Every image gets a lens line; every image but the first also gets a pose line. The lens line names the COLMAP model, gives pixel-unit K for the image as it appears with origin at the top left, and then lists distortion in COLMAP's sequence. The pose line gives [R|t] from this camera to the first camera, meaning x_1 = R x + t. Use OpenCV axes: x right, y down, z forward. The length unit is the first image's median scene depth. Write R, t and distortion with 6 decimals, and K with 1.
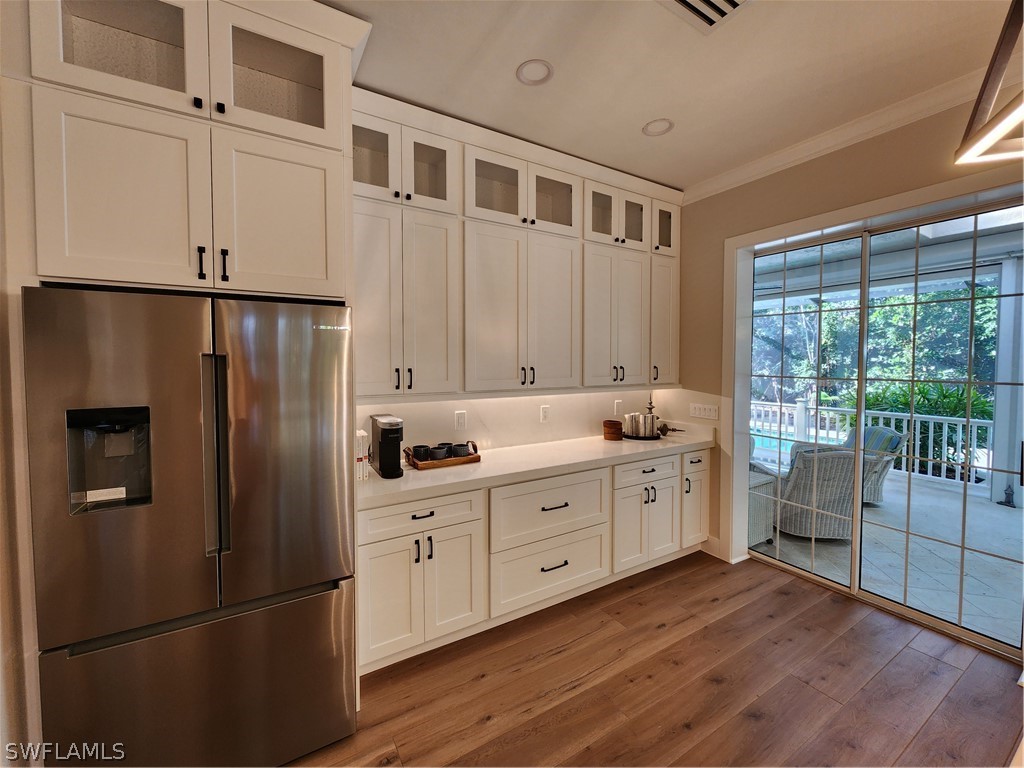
lens RADIAL K [[417.7, 0, 508.4], [0, 417.7, 375.1], [0, 0, 1]] dist [-0.000695, -0.000050]
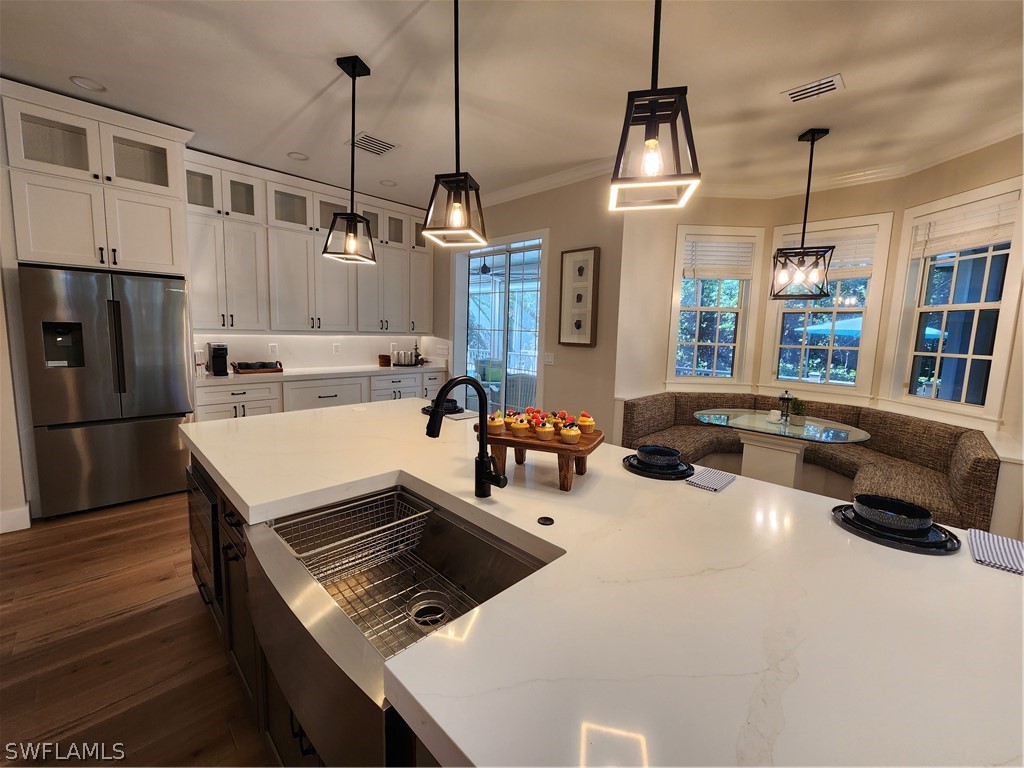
lens RADIAL K [[417.7, 0, 508.4], [0, 417.7, 375.1], [0, 0, 1]] dist [-0.000695, -0.000050]
pose [[0.967899, 0.000748, 0.251339, 0.439564], [-0.020736, 0.996824, 0.076885, 0.076666], [-0.250483, -0.079629, 0.964841, -0.978228]]
